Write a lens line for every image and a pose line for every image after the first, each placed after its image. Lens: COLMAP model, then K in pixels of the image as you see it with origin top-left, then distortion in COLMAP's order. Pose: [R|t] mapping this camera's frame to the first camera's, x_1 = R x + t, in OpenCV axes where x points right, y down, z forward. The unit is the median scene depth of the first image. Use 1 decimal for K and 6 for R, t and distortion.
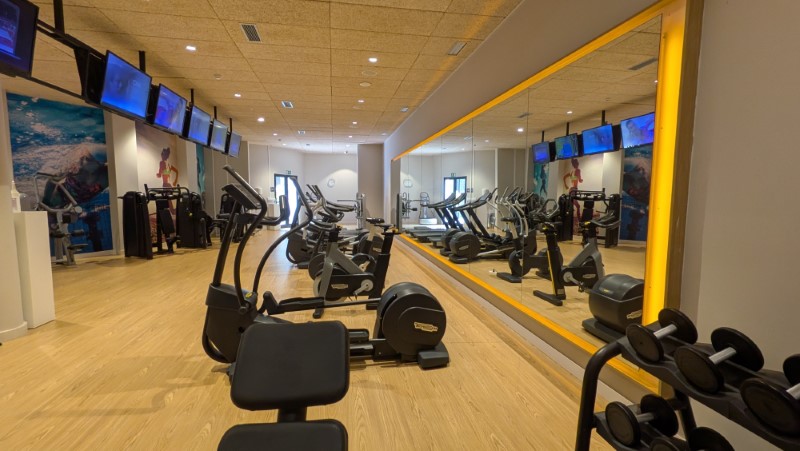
lens RADIAL K [[350.6, 0, 397.8], [0, 350.6, 223.2], [0, 0, 1]] dist [-0.001147, -0.000033]
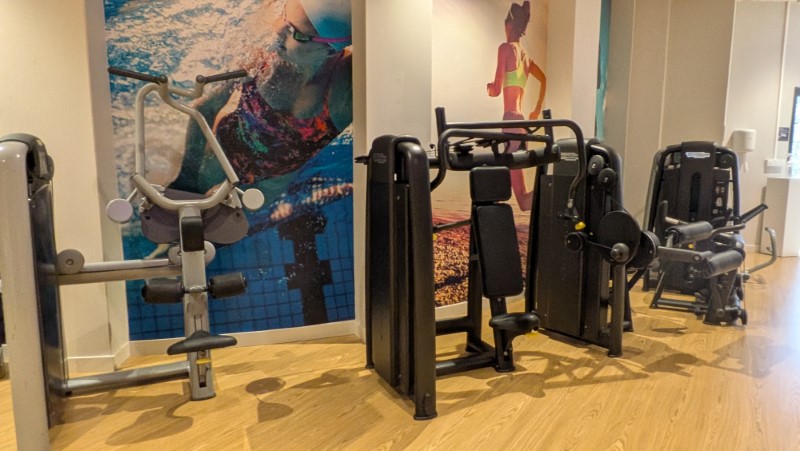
lens RADIAL K [[572.6, 0, 399.6], [0, 572.6, 225.1], [0, 0, 1]] dist [0.002103, 0.001044]
pose [[0.704752, 0.093933, -0.703208, -0.416829], [-0.058992, 0.995522, 0.073858, -0.053144], [0.706997, -0.010568, 0.707137, 0.651965]]
